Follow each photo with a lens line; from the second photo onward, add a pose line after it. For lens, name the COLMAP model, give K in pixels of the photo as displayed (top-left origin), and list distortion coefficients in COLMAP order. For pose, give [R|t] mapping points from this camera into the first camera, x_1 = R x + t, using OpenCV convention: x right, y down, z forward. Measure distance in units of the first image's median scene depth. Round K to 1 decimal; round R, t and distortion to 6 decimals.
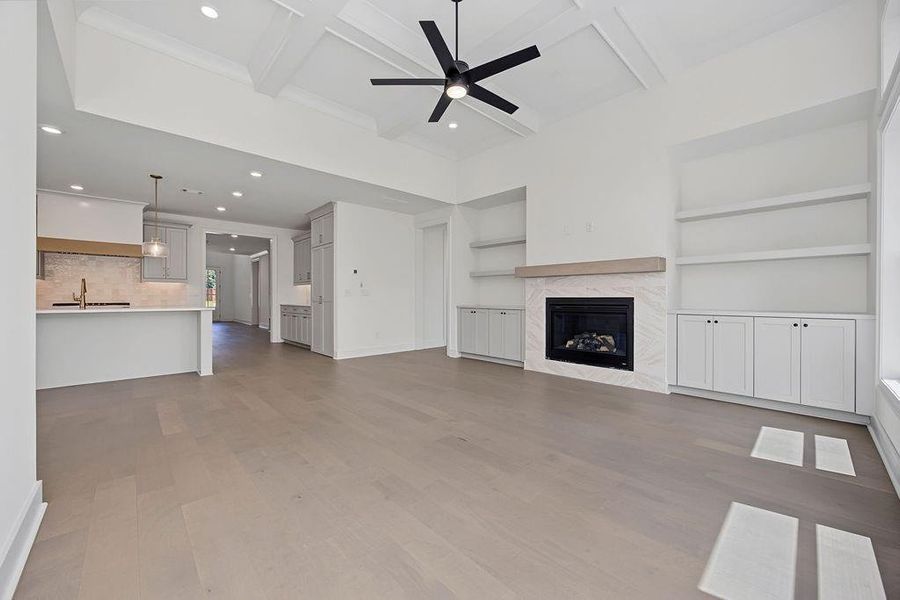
lens RADIAL K [[348.2, 0, 450.0], [0, 348.2, 300.0], [0, 0, 1]] dist [-0.025558, -0.000036]
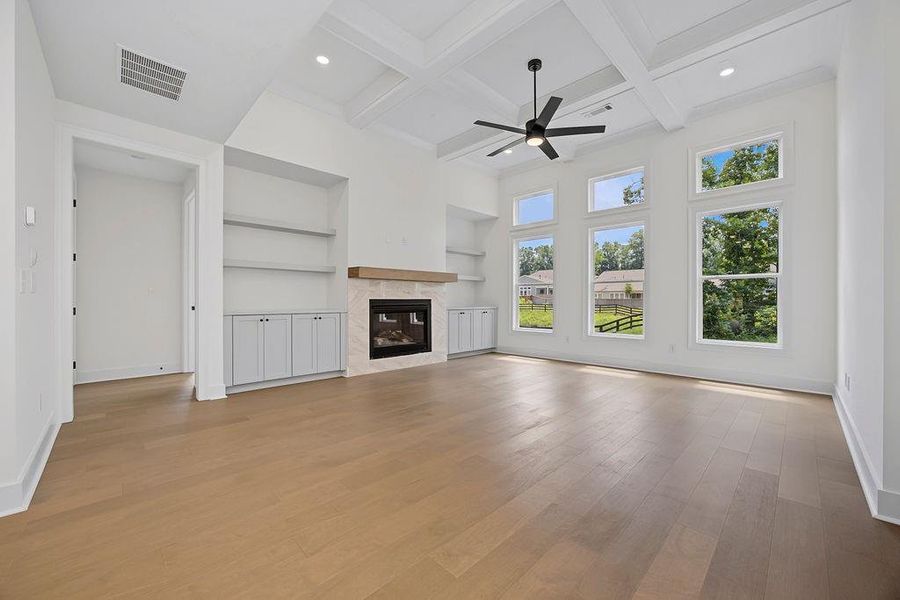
lens RADIAL K [[348.2, 0, 450.0], [0, 348.2, 300.0], [0, 0, 1]] dist [-0.025558, -0.000036]
pose [[-0.007237, -0.001951, 0.999972, -0.716634], [0.003936, 0.999990, 0.001979, -0.005604], [-0.999966, 0.003951, -0.007229, 0.750359]]
